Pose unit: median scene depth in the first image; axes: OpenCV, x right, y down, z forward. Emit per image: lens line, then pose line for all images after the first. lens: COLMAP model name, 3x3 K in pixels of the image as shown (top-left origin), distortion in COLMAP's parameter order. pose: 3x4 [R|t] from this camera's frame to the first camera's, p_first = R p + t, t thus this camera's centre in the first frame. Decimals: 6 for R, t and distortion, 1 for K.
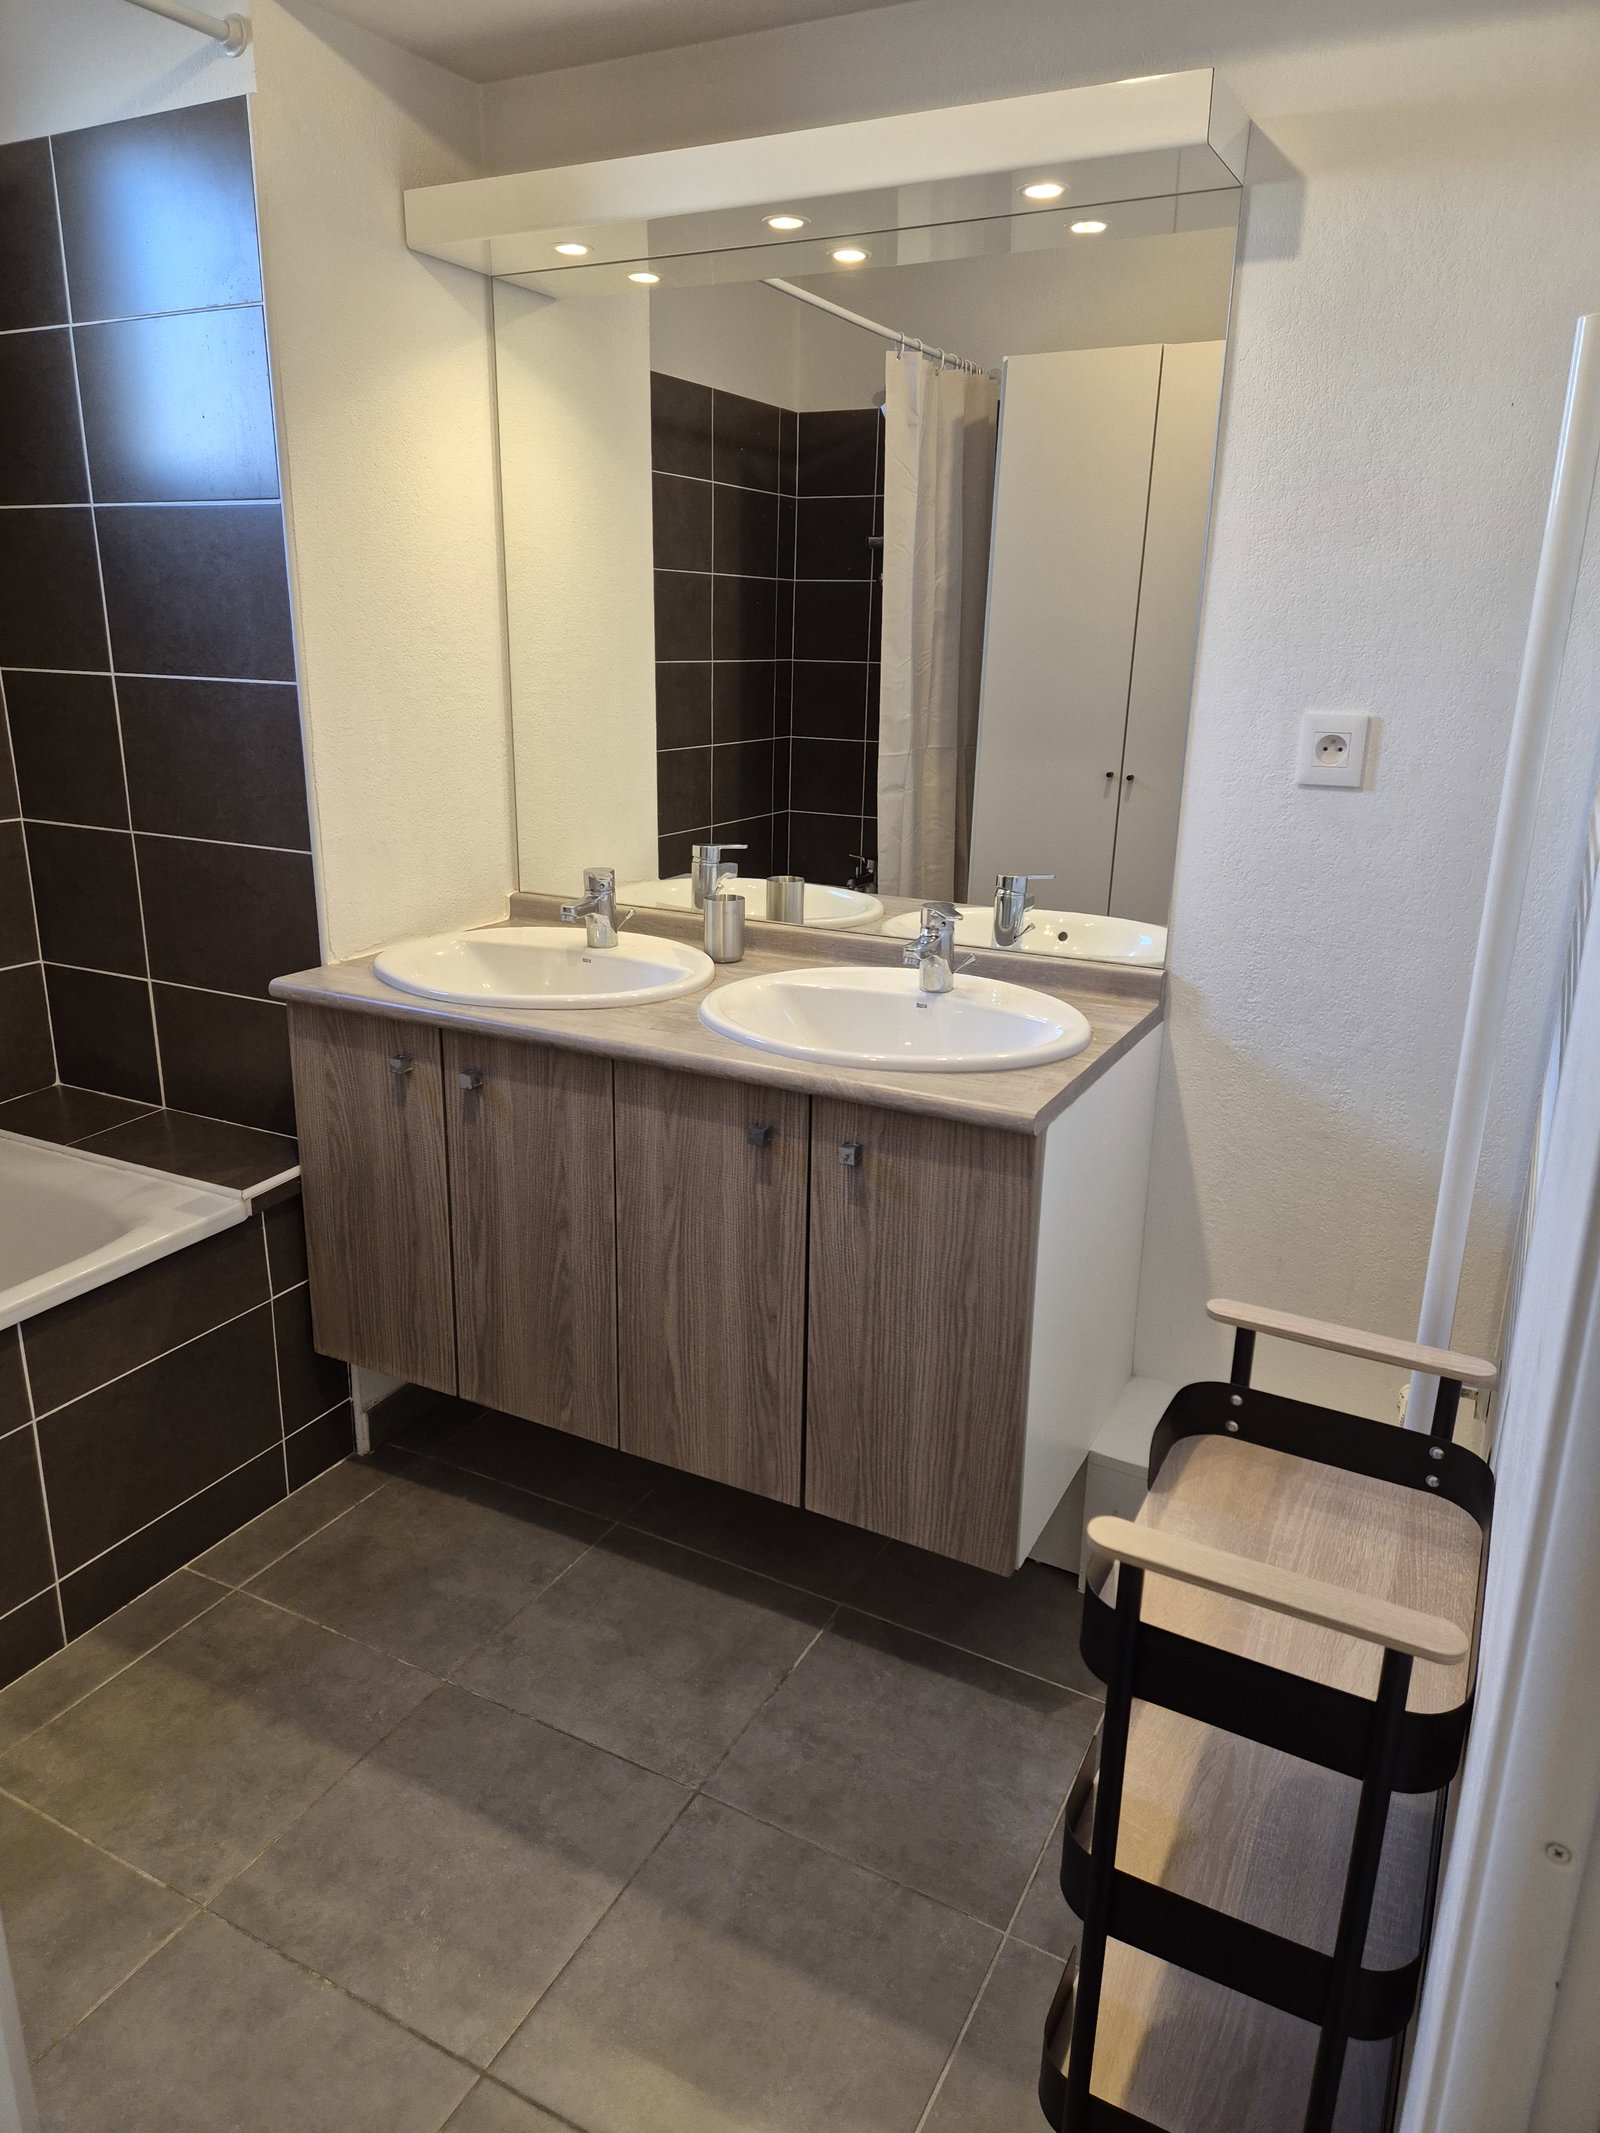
lens RADIAL K [[1416.8, 0, 796.8], [0, 1416.8, 1063.3], [0, 0, 1]] dist [0.042524, -0.002246]
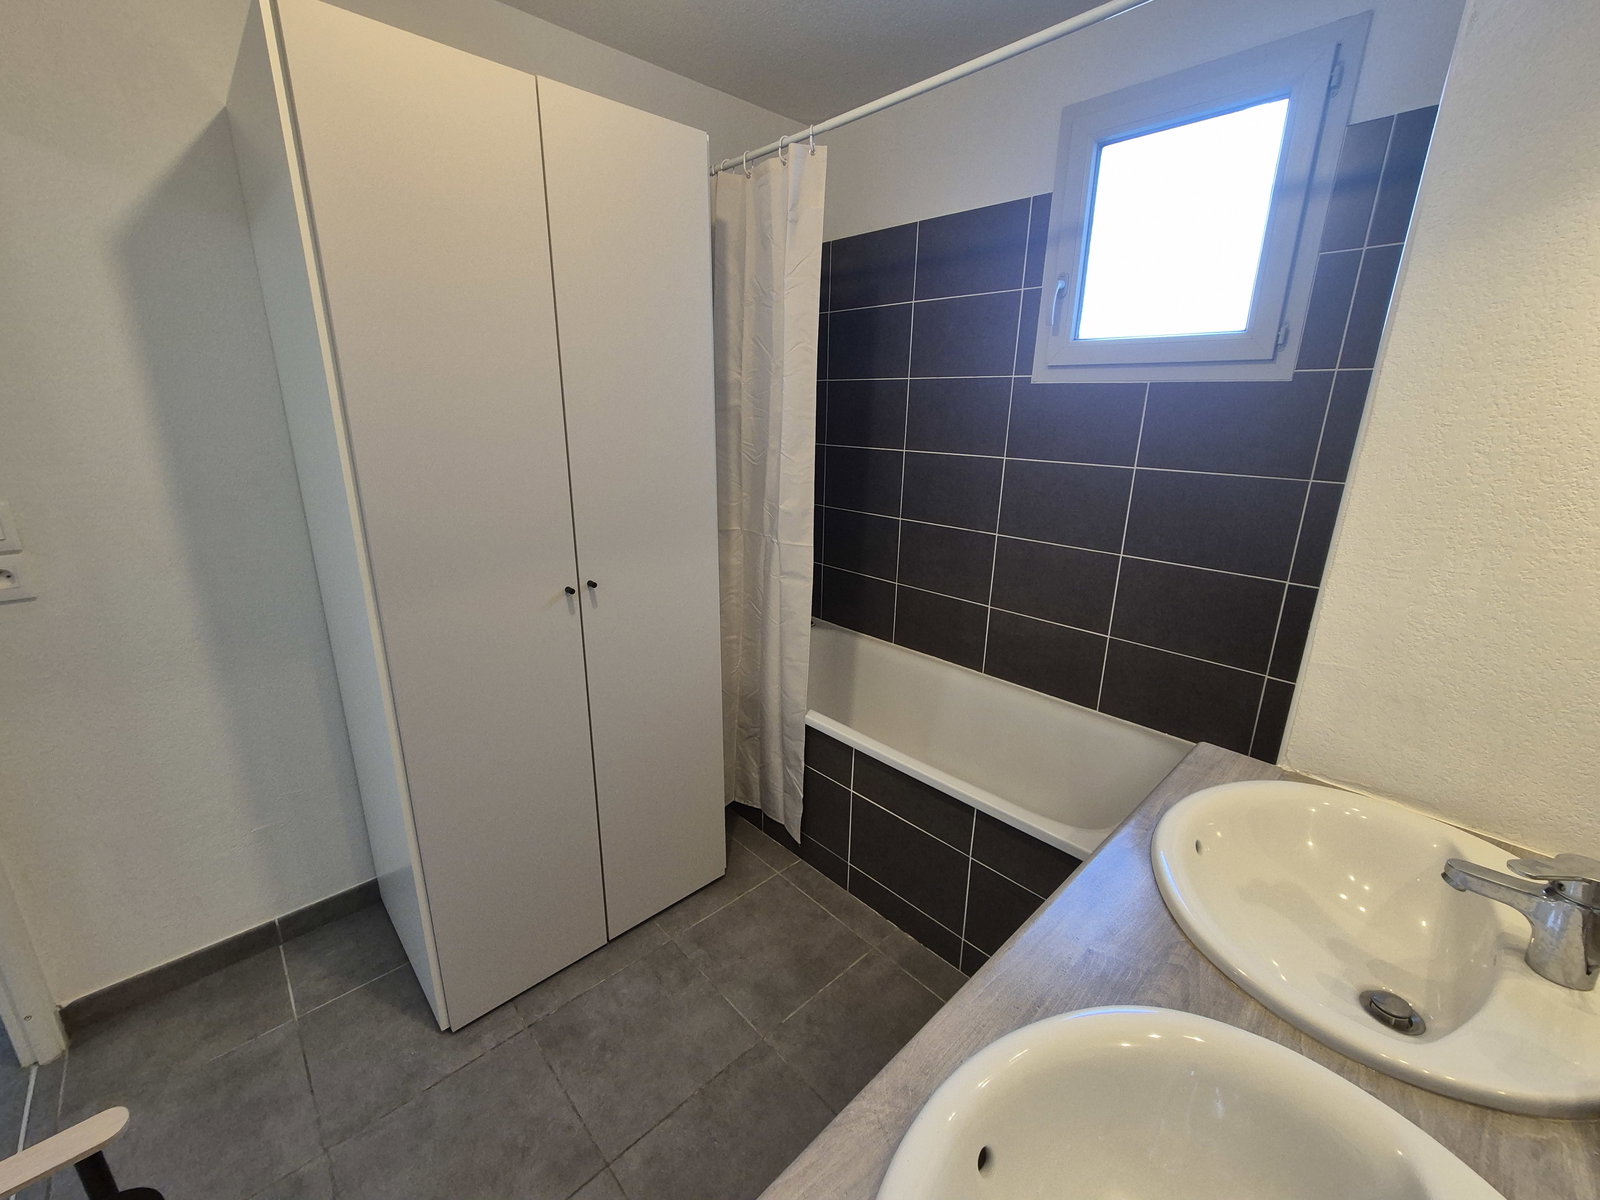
lens RADIAL K [[681.2, 0, 795.3], [0, 681.2, 602.4], [0, 0, 1]] dist [0.000717, 0.000055]
pose [[-0.348493, 0.234759, -0.907437, 0.314190], [-0.296703, 0.890713, 0.344379, -0.321839], [0.889112, 0.389253, -0.240753, 1.056963]]
